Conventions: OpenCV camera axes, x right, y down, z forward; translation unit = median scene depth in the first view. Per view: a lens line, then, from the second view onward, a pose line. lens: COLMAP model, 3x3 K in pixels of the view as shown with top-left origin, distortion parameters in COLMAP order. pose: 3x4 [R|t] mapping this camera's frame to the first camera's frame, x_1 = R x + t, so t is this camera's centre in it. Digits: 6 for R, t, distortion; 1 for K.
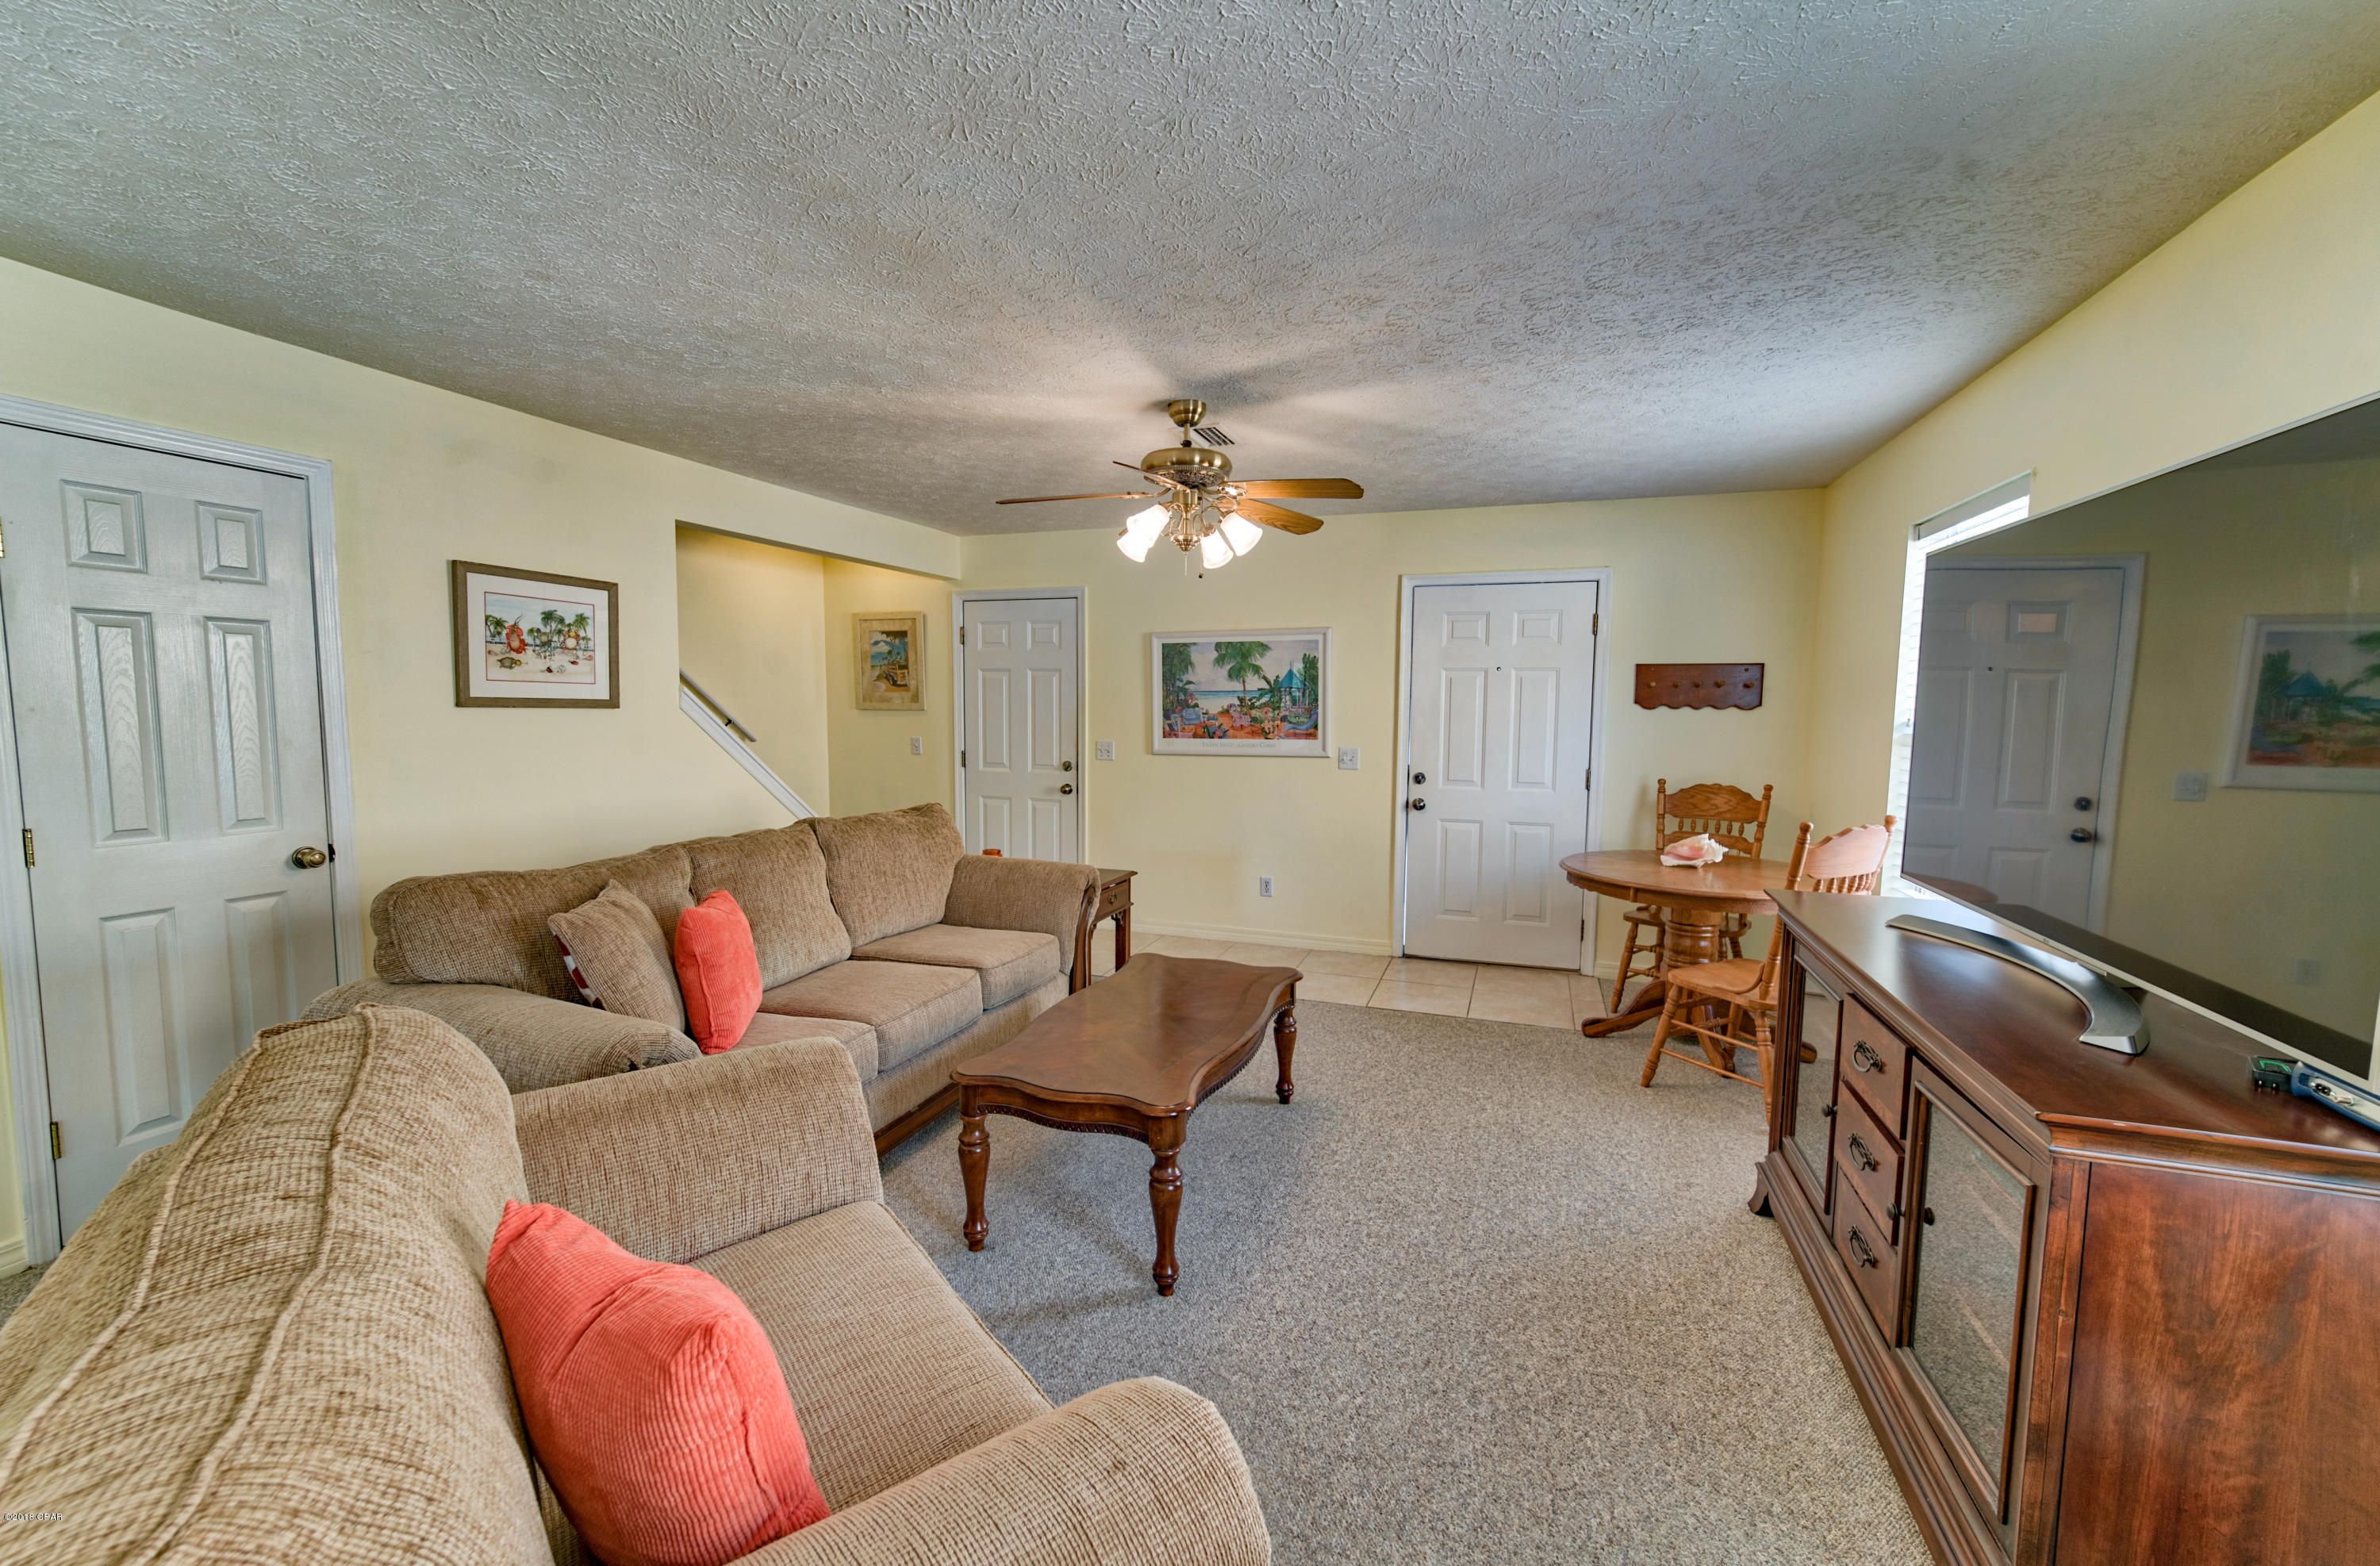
lens RADIAL K [[941.6, 0, 1198.8], [0, 941.6, 780.6], [0, 0, 1]] dist [0.000950, 0.000083]
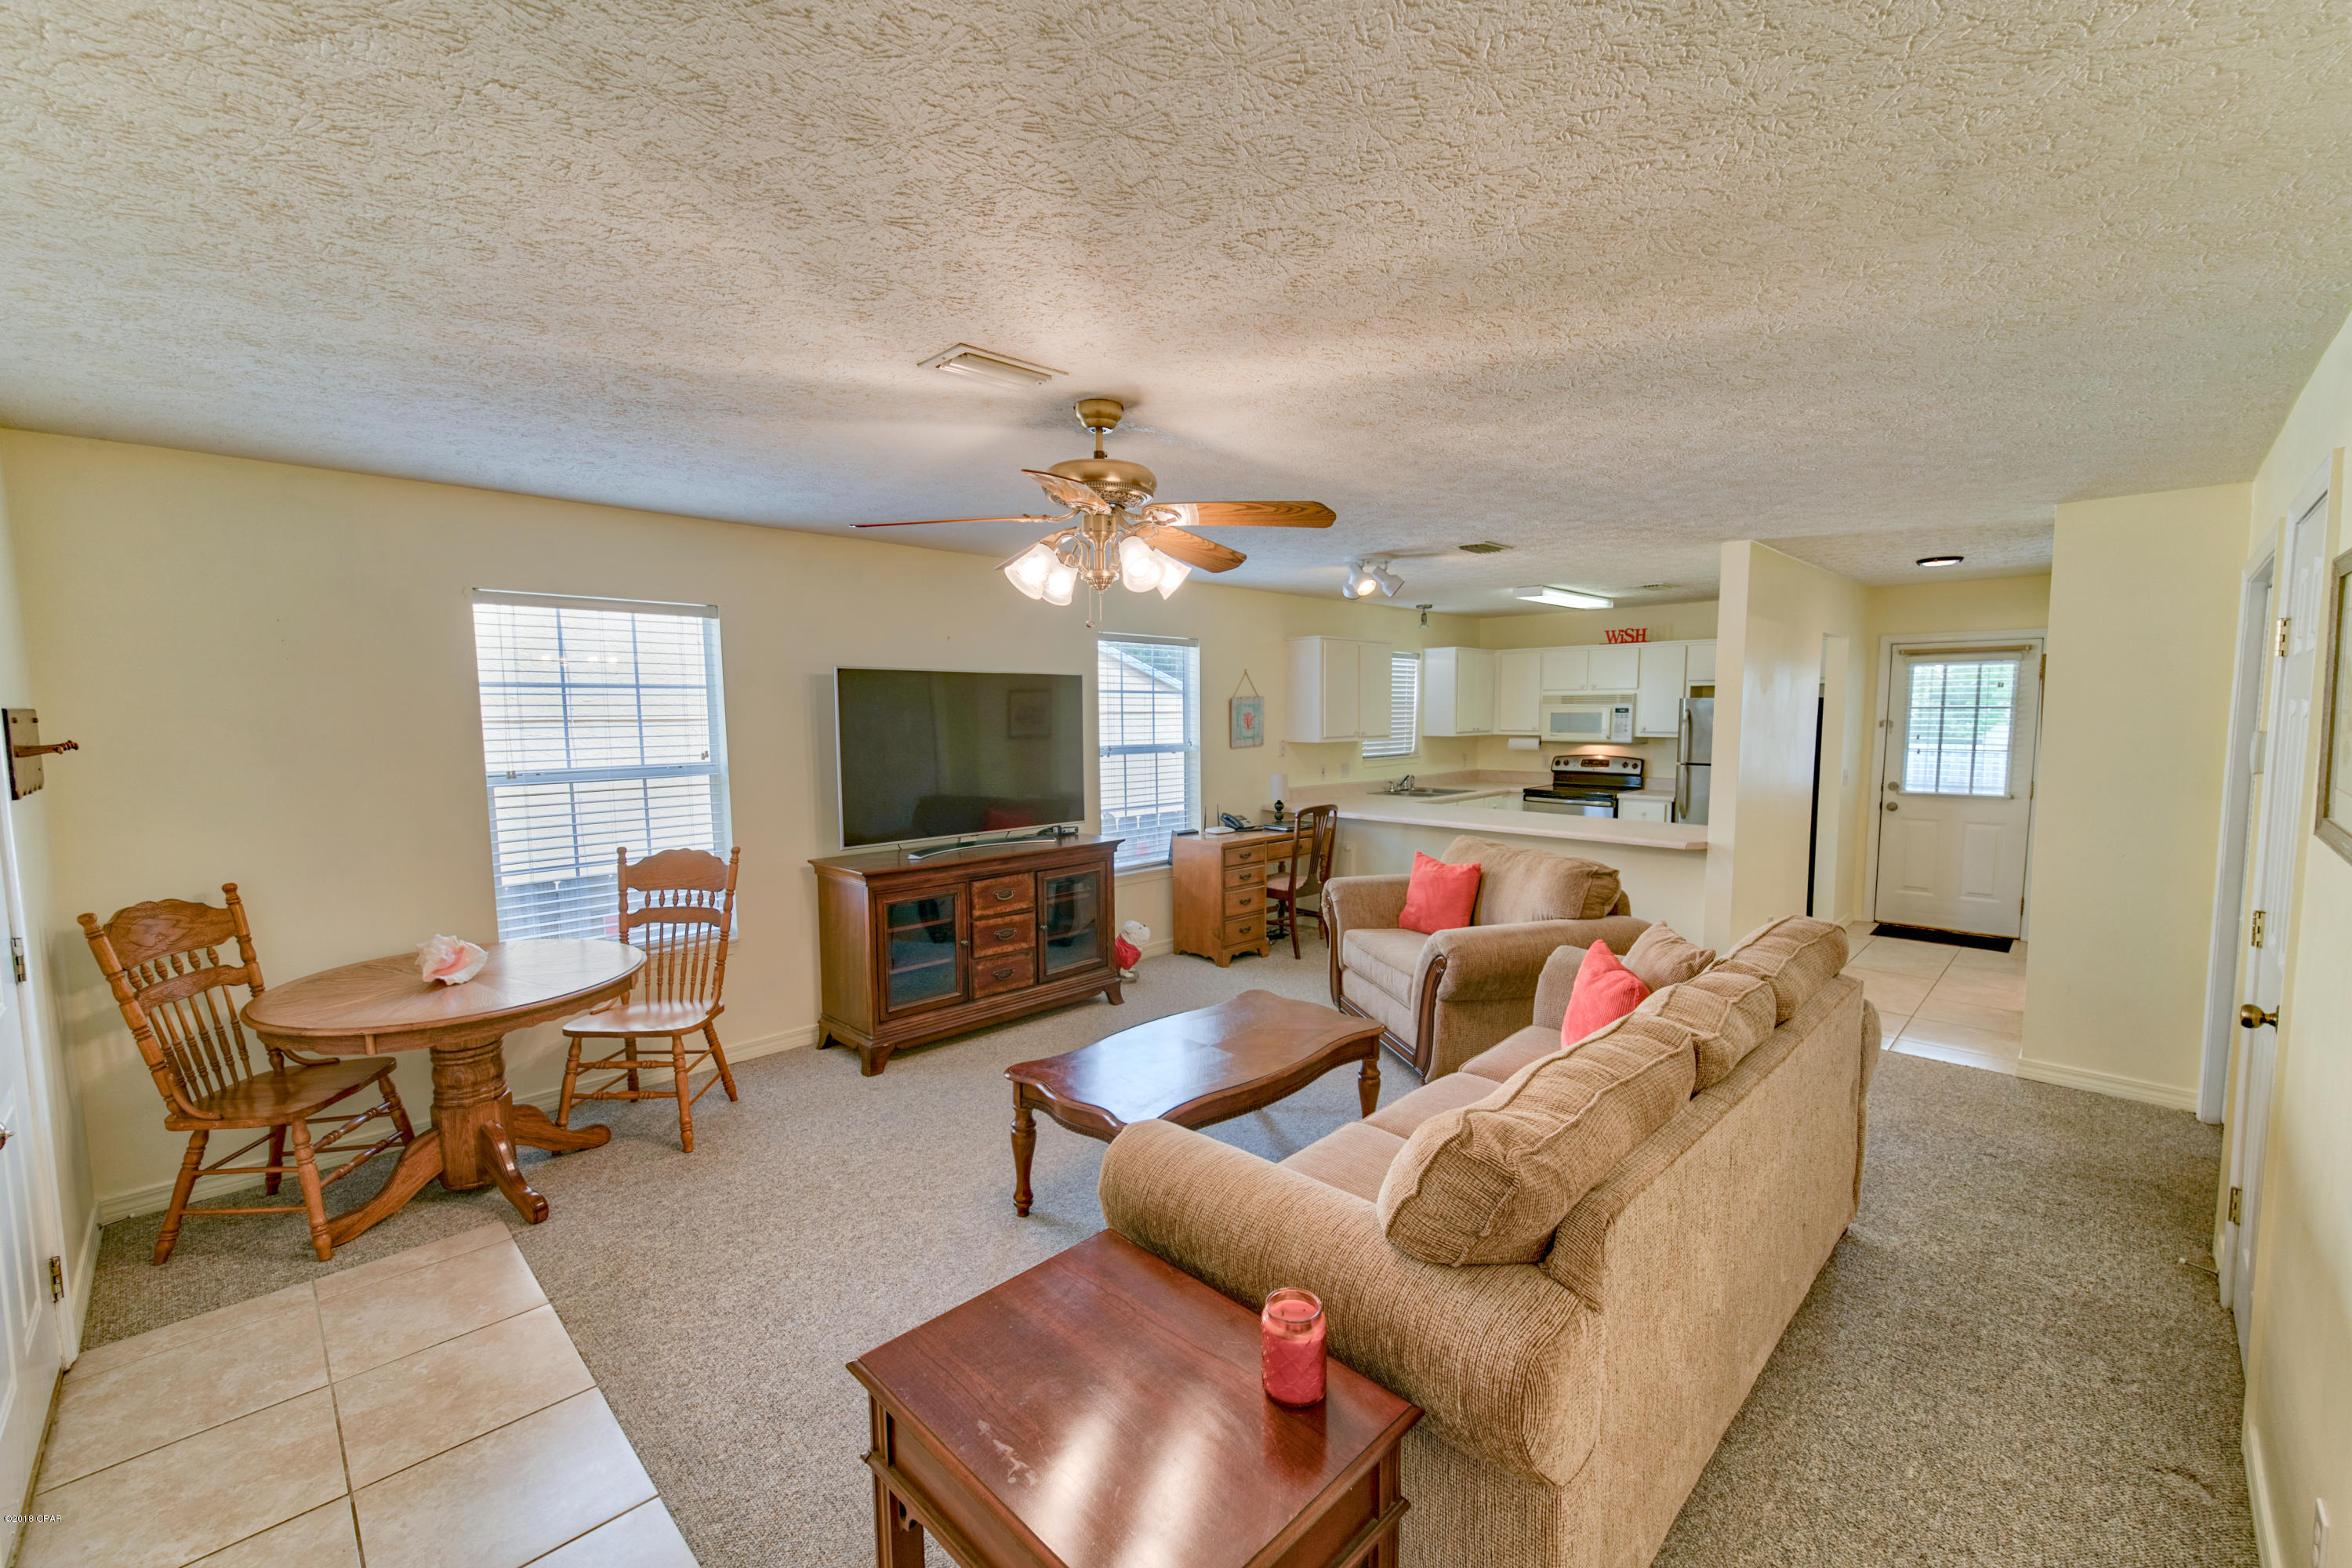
lens RADIAL K [[959.3, 0, 1180.5], [0, 959.3, 781.0], [0, 0, 1]] dist [0.009475, -0.008279]
pose [[-0.901895, -0.040945, 0.430011, -0.324814], [0.030514, 0.986971, 0.157977, -0.158440], [-0.430877, 0.155600, -0.888895, 1.296605]]
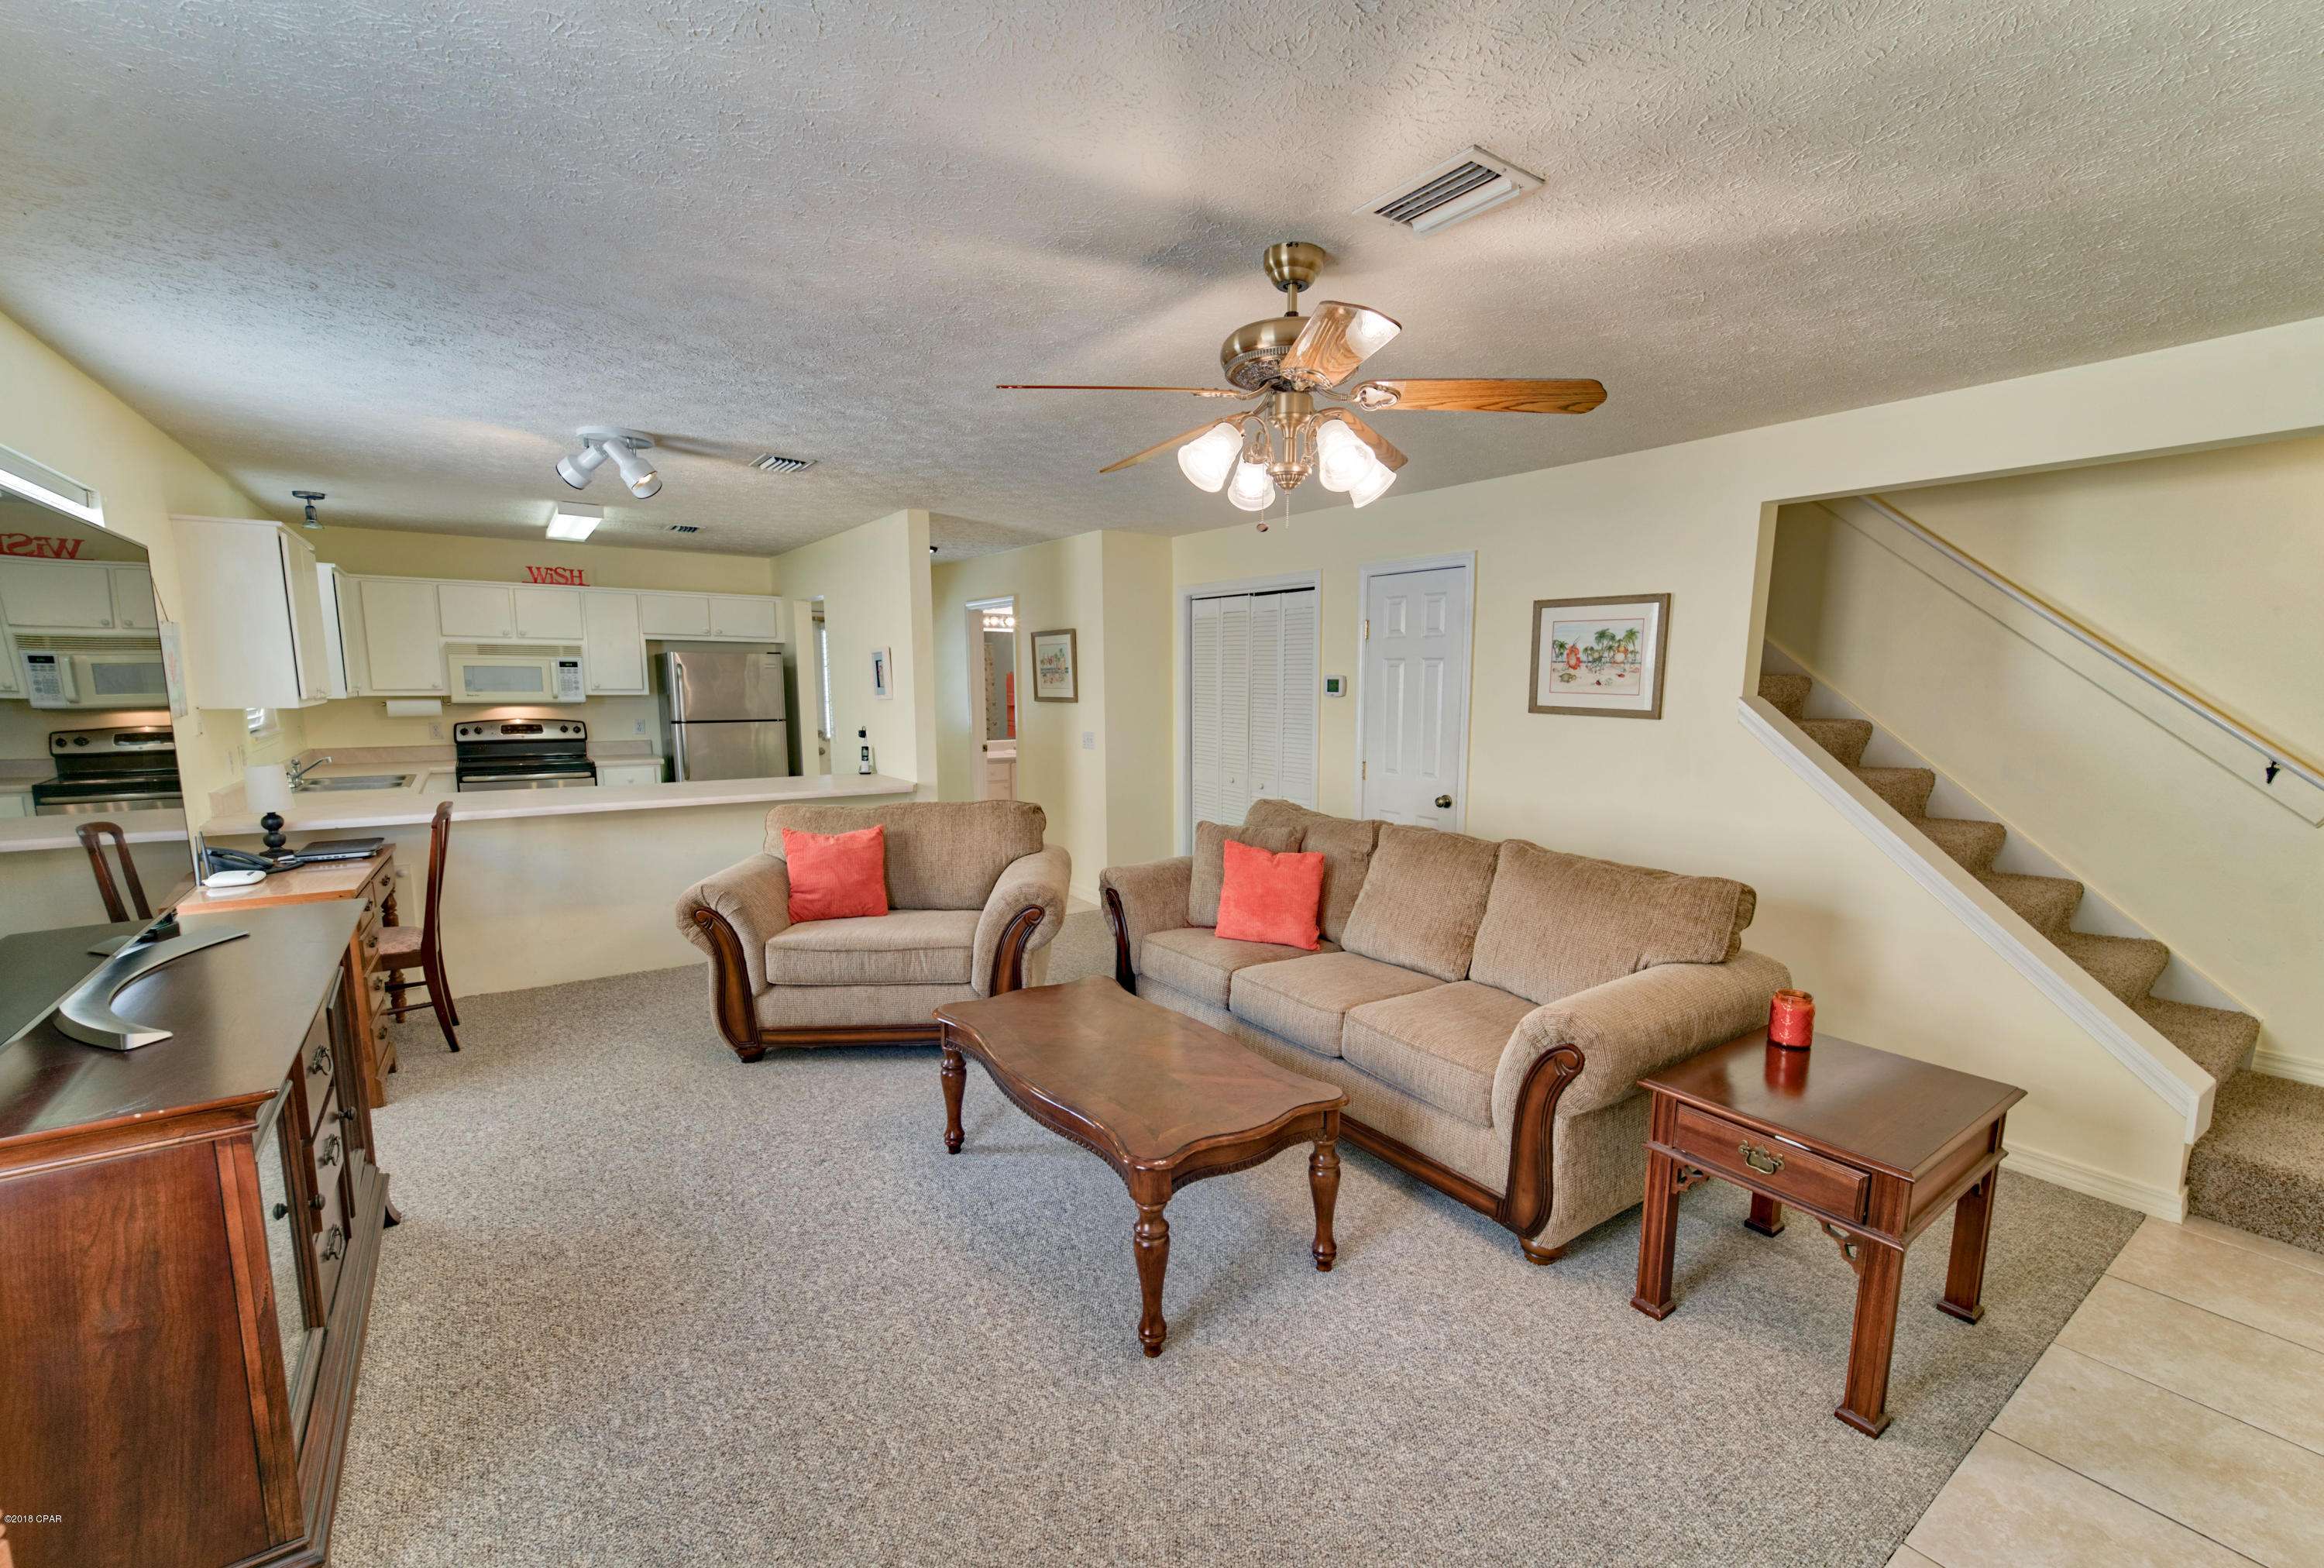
lens RADIAL K [[970.2, 0, 1185.0], [0, 970.2, 802.2], [0, 0, 1]] dist [0.012644, -0.000348]
pose [[-0.573644, 0.088362, -0.814325, 0.446949], [-0.084250, 0.982527, 0.165962, -0.103367], [0.814761, 0.163810, -0.556176, 1.019741]]
